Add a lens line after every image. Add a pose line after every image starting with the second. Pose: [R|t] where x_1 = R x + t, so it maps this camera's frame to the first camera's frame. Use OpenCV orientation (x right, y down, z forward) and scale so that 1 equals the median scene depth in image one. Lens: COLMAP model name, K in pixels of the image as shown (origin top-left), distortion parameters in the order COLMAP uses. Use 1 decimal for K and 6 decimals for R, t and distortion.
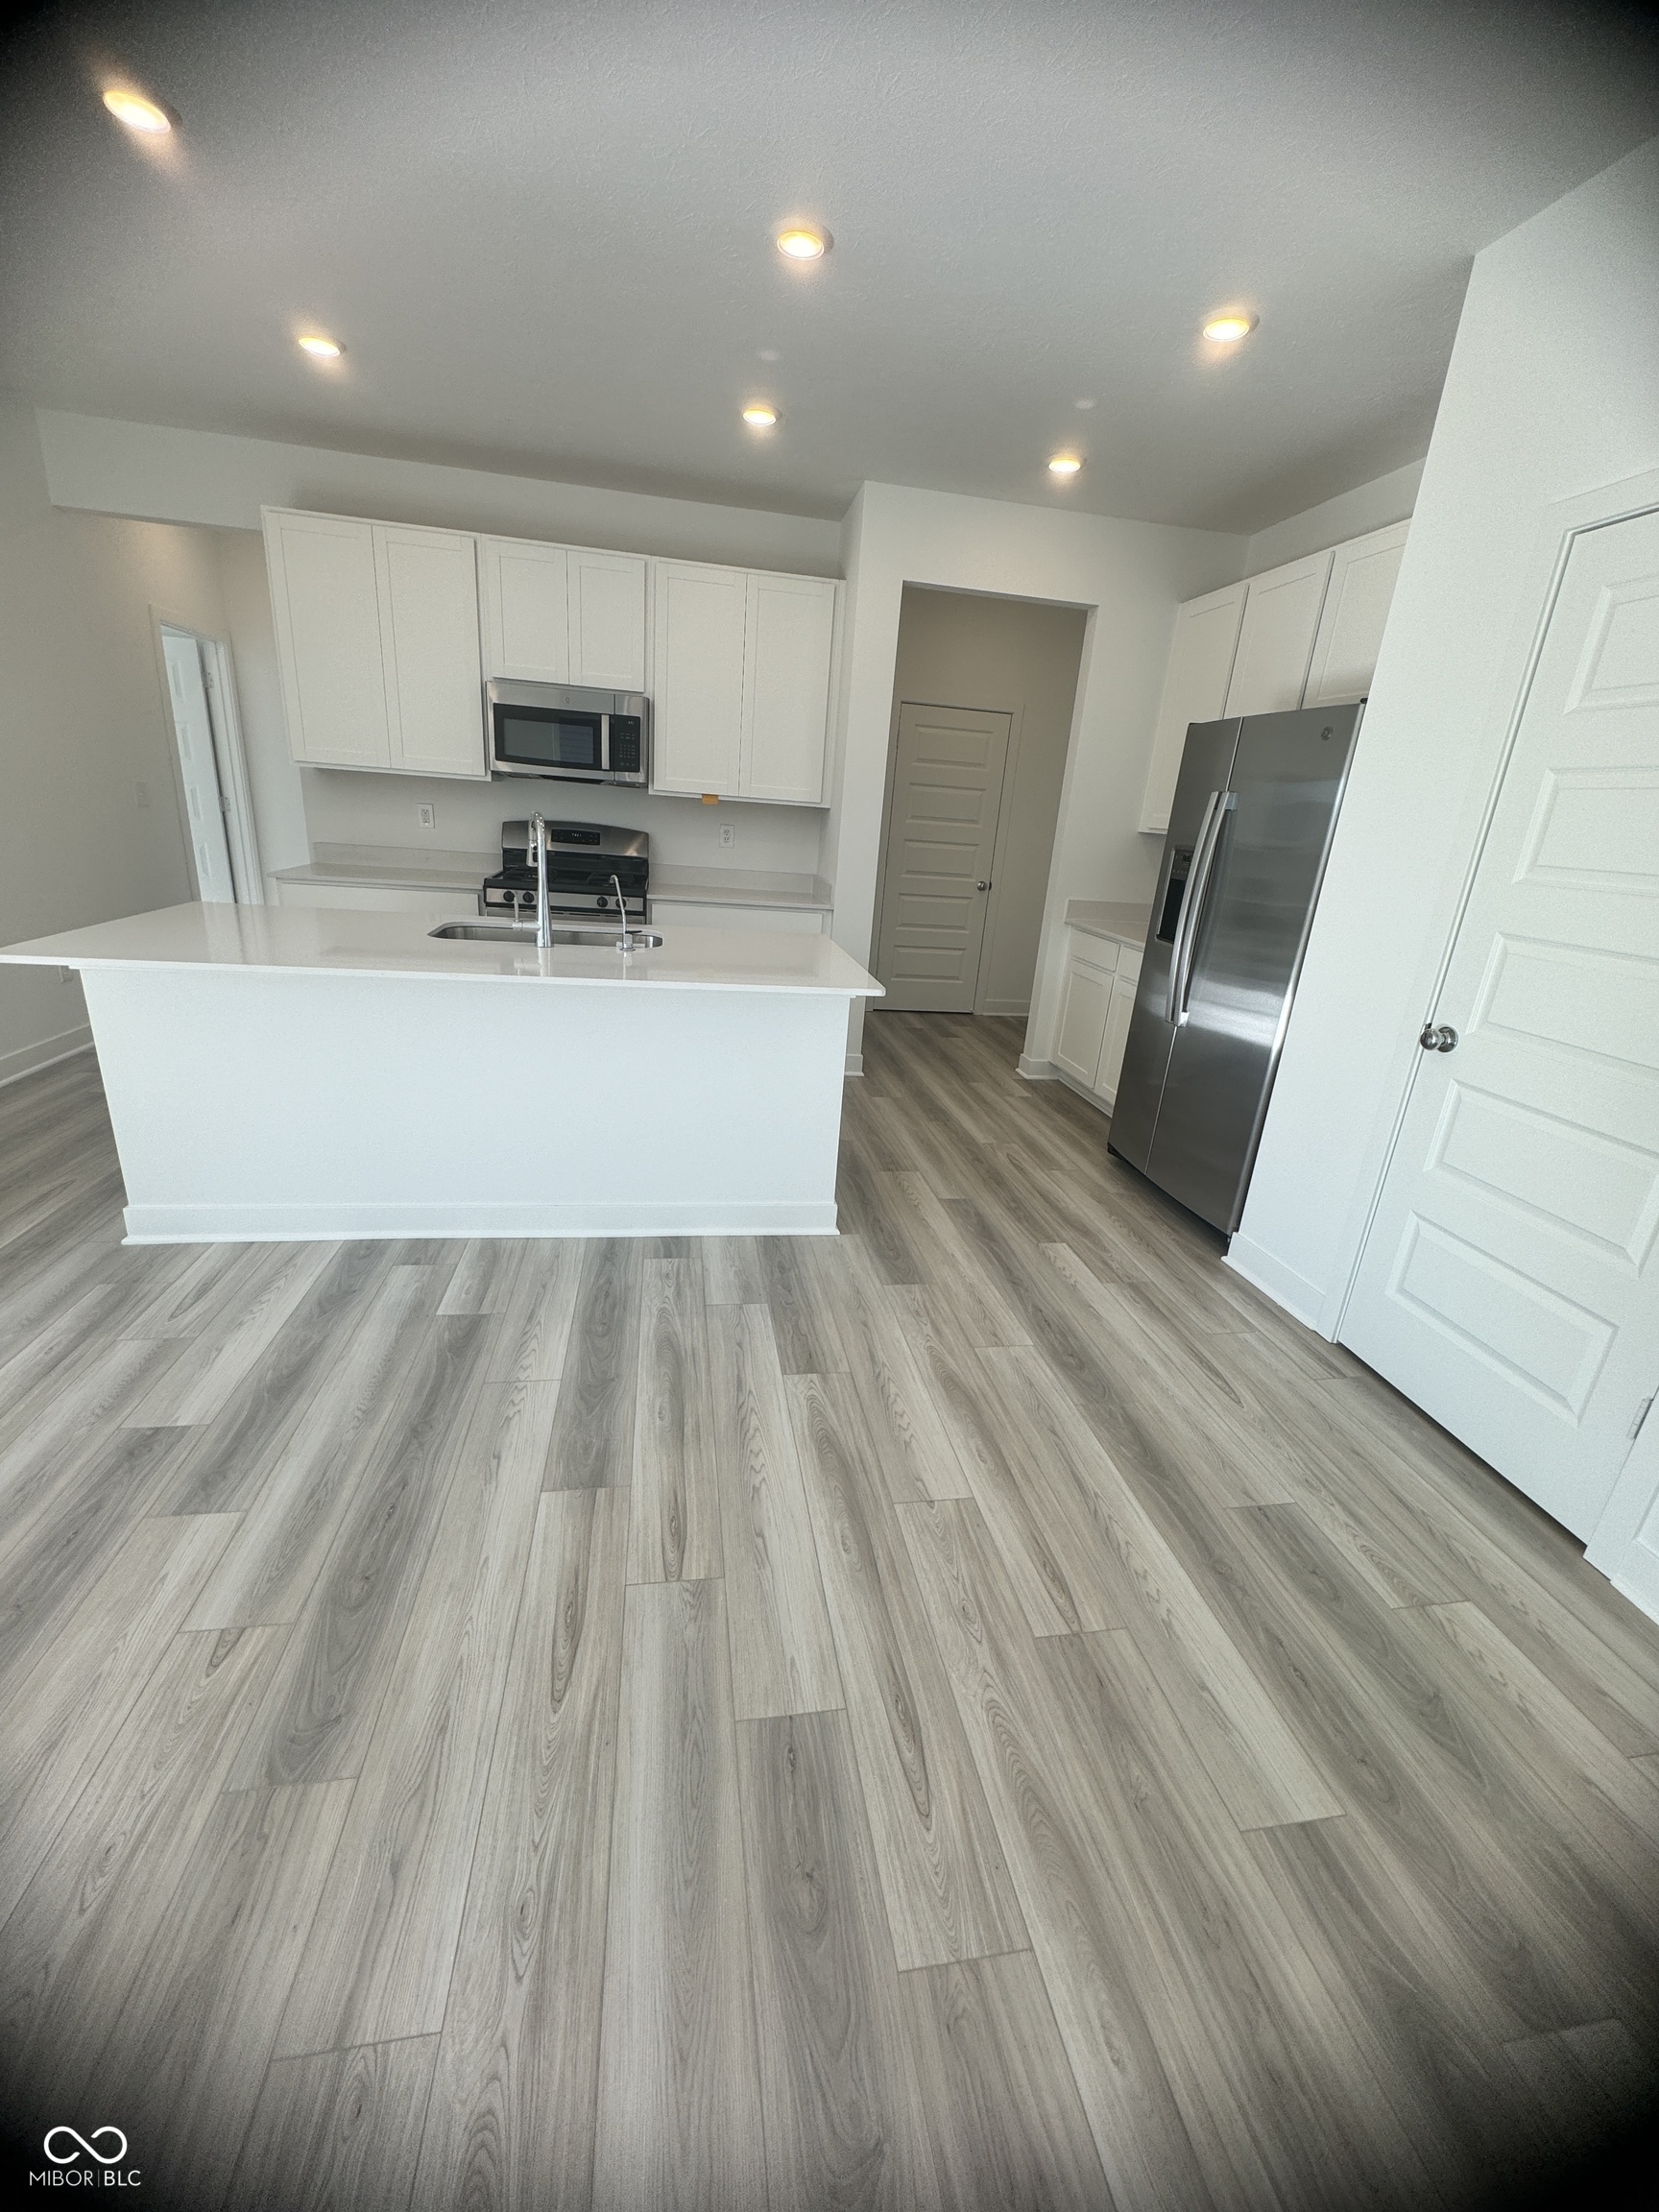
lens RADIAL K [[882.0, 0, 831.5], [0, 882.0, 1108.2], [0, 0, 1]] dist [-0.000587, 0.000164]
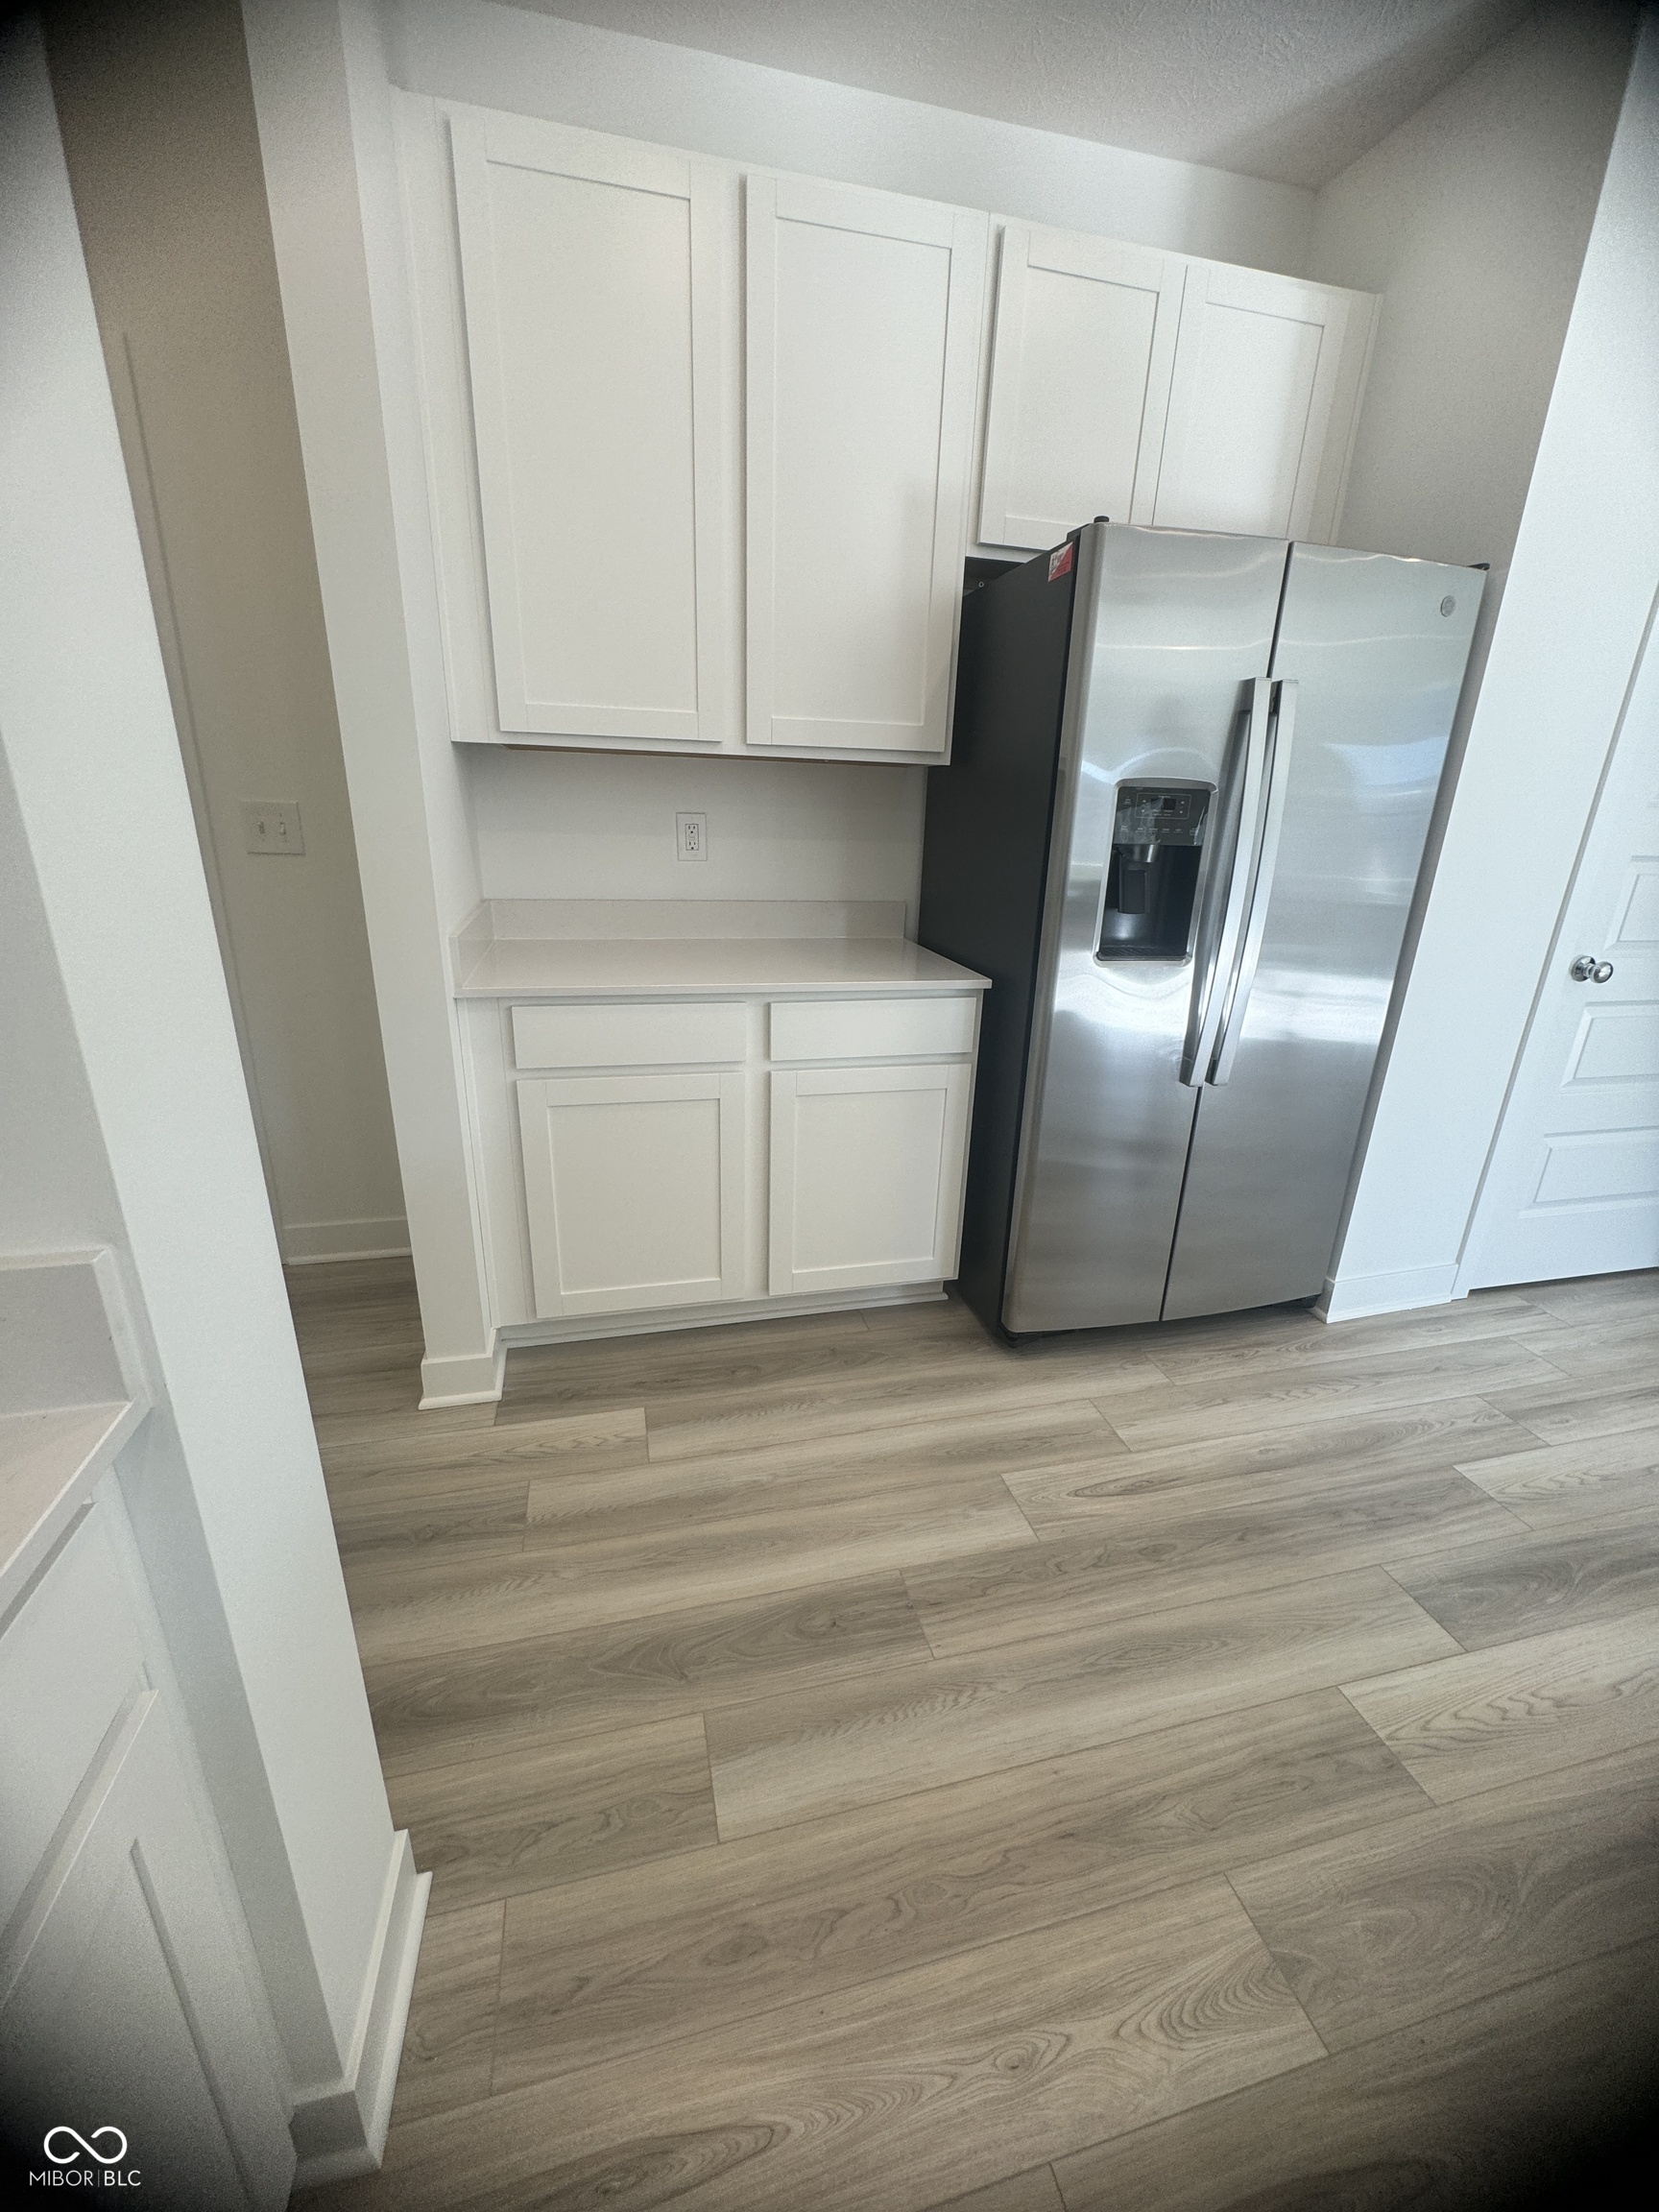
lens RADIAL K [[882.0, 0, 830.6], [0, 882.0, 1102.5], [0, 0, 1]] dist [-0.000587, 0.000164]
pose [[-0.073272, -0.390087, 0.917858, -0.132150], [0.288856, 0.872583, 0.393905, -0.352946], [-0.954565, 0.293991, 0.048743, 1.088767]]
